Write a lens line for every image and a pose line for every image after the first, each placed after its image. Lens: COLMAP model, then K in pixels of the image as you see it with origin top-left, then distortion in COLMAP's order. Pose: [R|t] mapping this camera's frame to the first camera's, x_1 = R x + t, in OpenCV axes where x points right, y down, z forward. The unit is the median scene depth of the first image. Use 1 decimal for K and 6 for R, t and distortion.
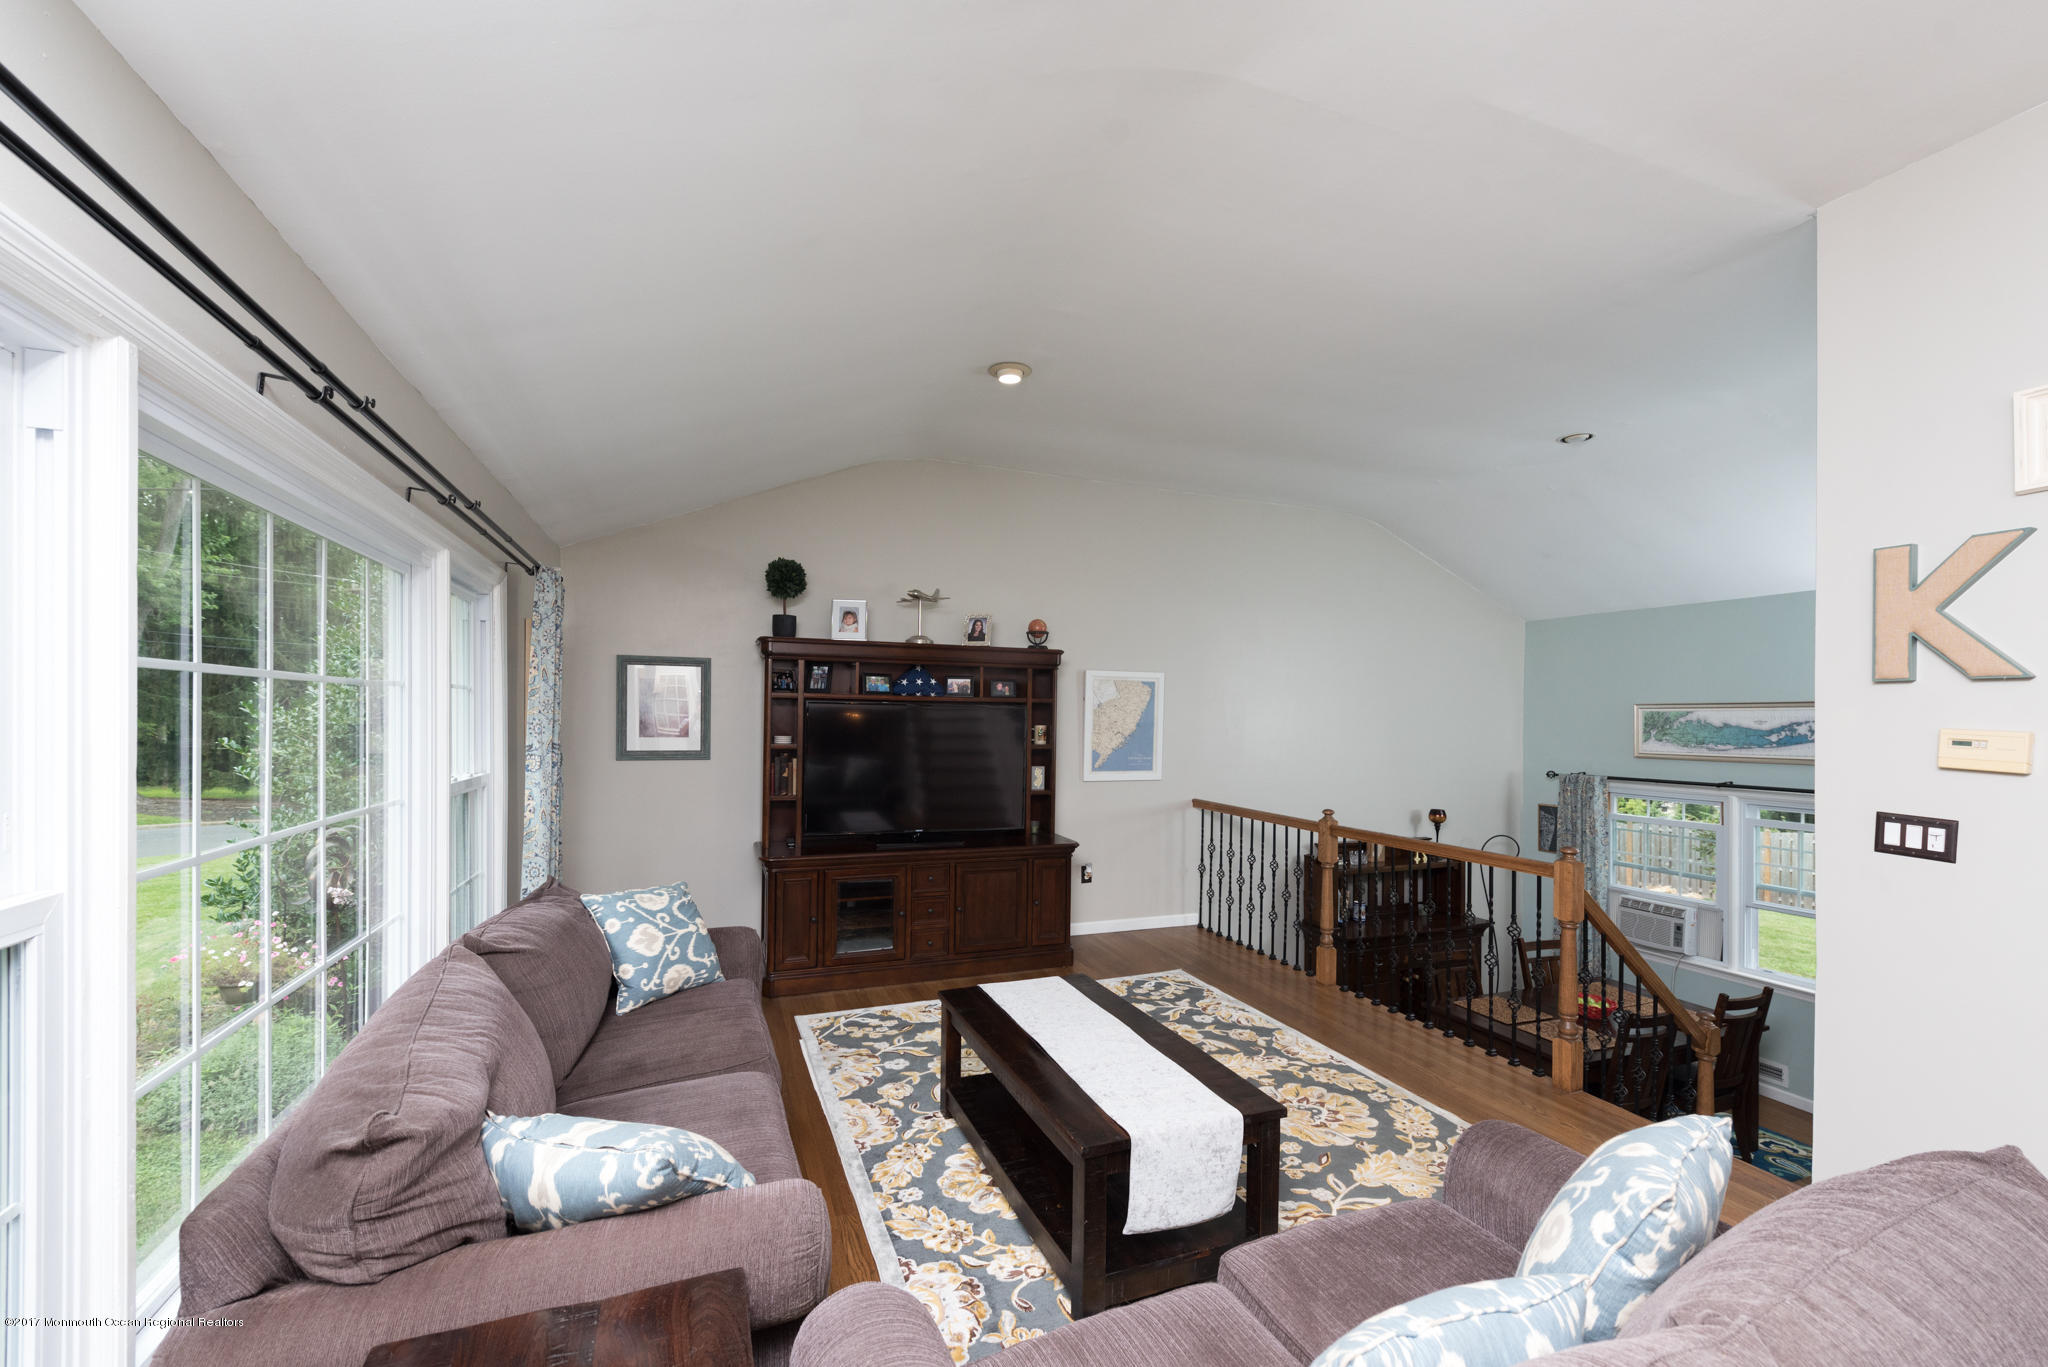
lens RADIAL K [[801.7, 0, 1019.9], [0, 801.7, 708.4], [0, 0, 1]] dist [0.000596, -0.000005]
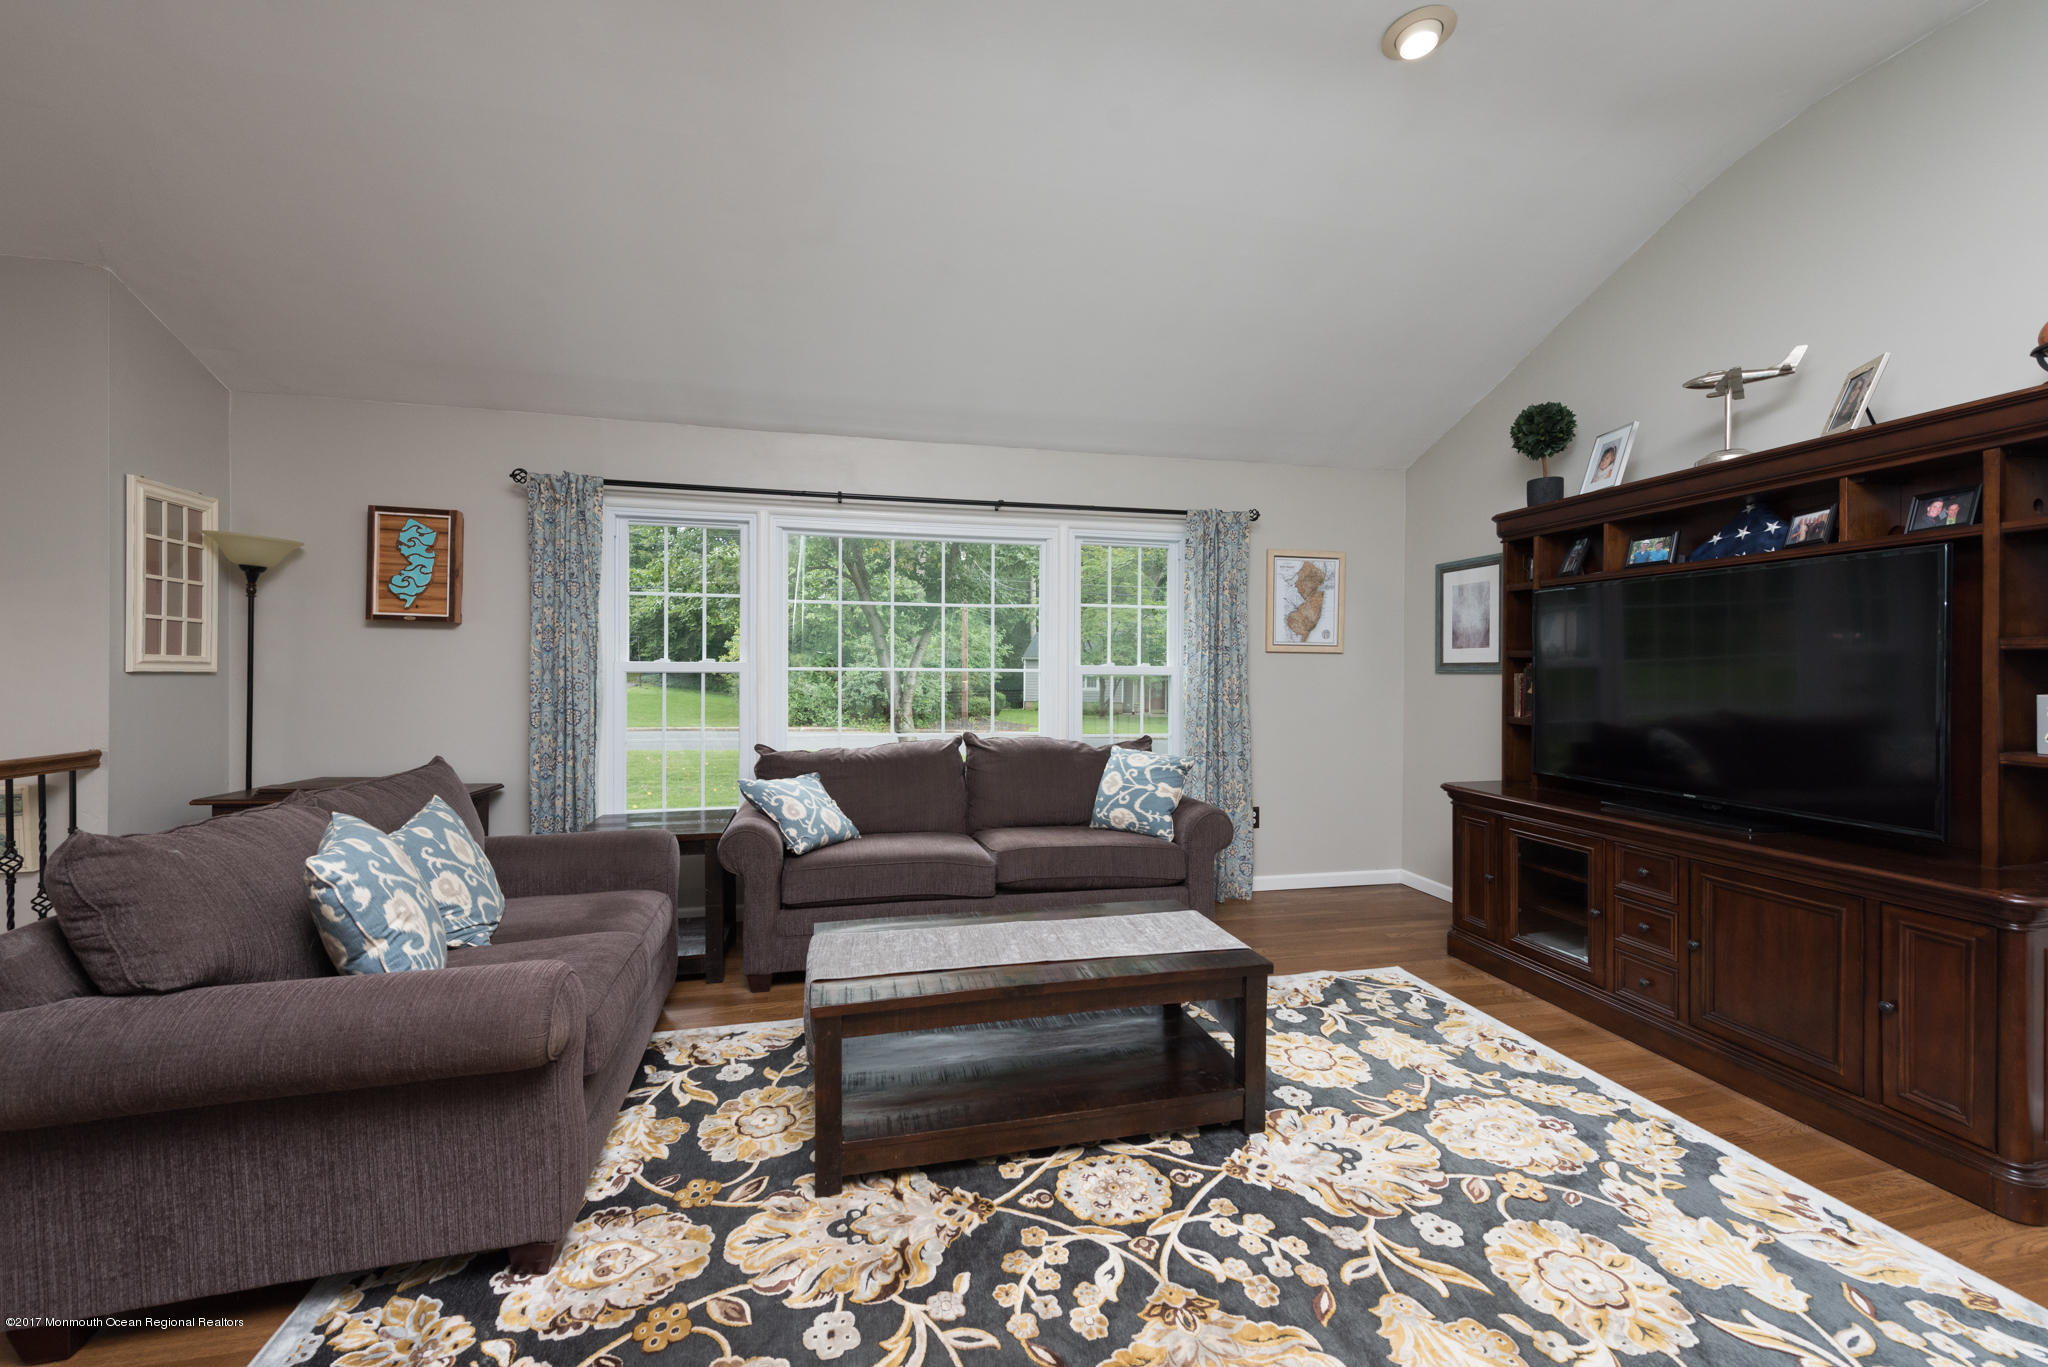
lens RADIAL K [[832.5, 0, 1024.0], [0, 832.5, 683.5], [0, 0, 1]] dist [0.001785, -0.000025]
pose [[-0.149632, 0.001311, -0.988741, 0.559536], [-0.000213, 0.999999, 0.001359, 0.075509], [0.988742, 0.000414, -0.149632, 0.650846]]
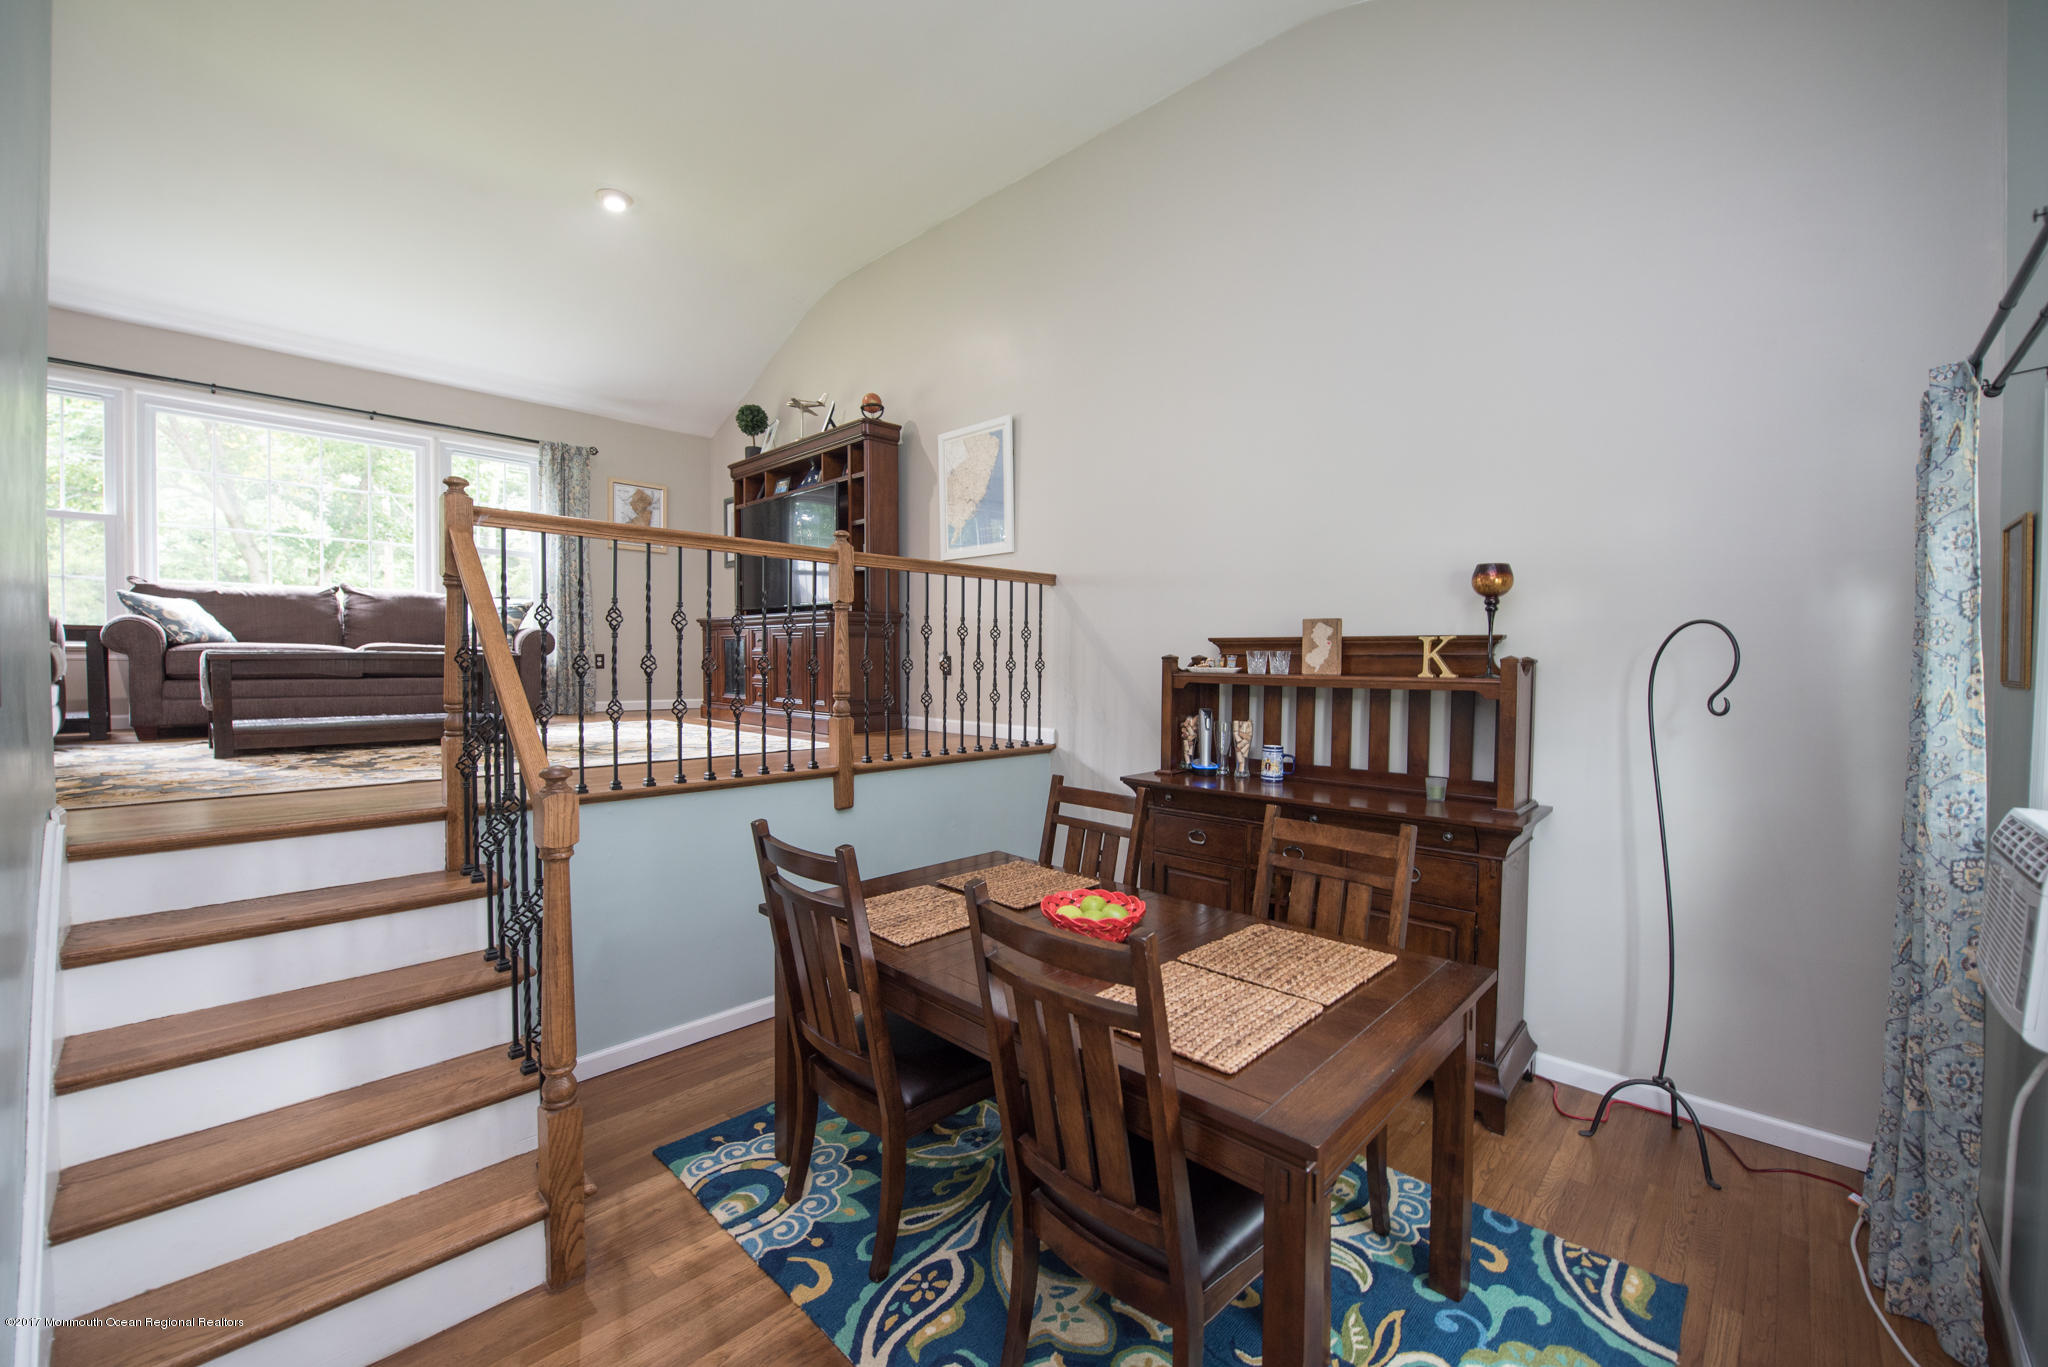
lens RADIAL K [[832.5, 0, 1024.0], [0, 832.5, 683.5], [0, 0, 1]] dist [0.001785, -0.000025]
pose [[0.418728, 0.015873, -0.907973, 1.189329], [0.006295, 0.999772, 0.020381, 0.259220], [0.908090, -0.014250, 0.418532, 0.842515]]
